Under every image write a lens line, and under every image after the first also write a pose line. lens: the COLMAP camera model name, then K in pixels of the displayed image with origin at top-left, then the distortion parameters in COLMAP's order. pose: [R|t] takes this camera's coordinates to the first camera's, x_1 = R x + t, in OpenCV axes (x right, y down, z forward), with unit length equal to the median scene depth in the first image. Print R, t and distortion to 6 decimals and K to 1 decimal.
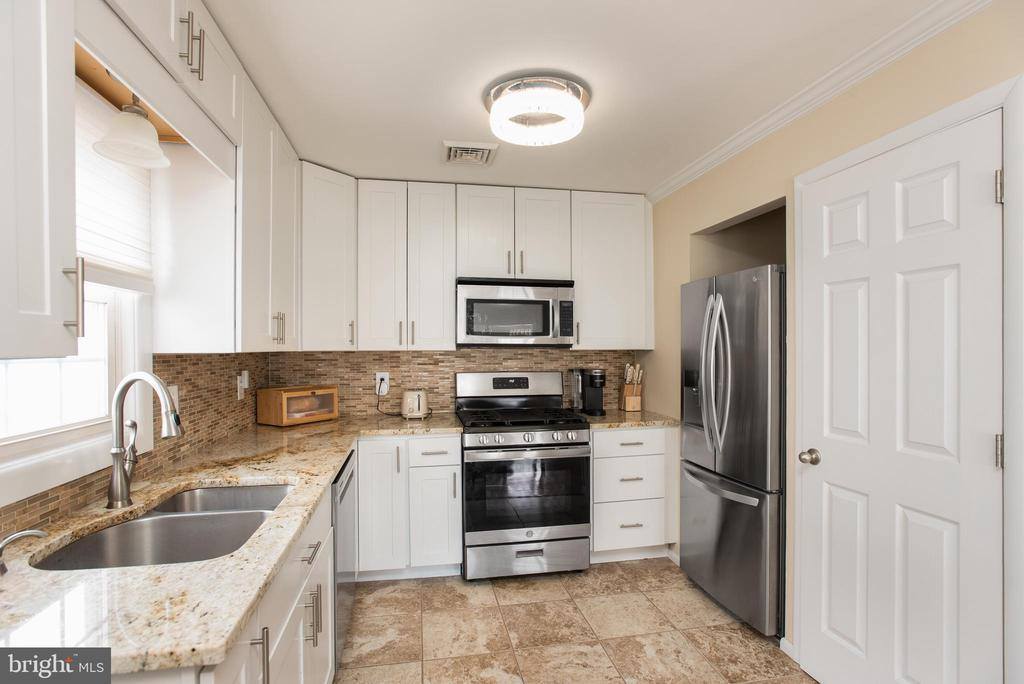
lens RADIAL K [[493.9, 0, 511.1], [0, 493.9, 347.0], [0, 0, 1]] dist [0.016134, 0.000828]
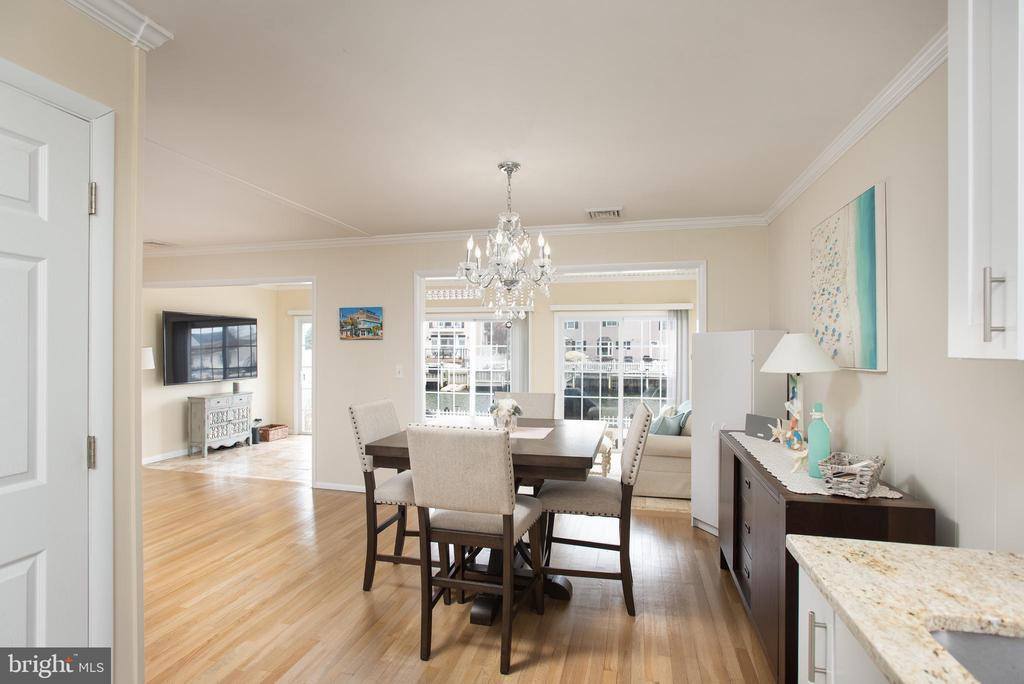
lens RADIAL K [[493.9, 0, 511.3], [0, 493.9, 344.2], [0, 0, 1]] dist [0.016134, 0.000828]
pose [[-0.909636, 0.007719, 0.415336, -0.319245], [0.006651, 0.999970, -0.004016, -0.007357], [-0.415354, -0.000891, -0.909659, 1.987079]]
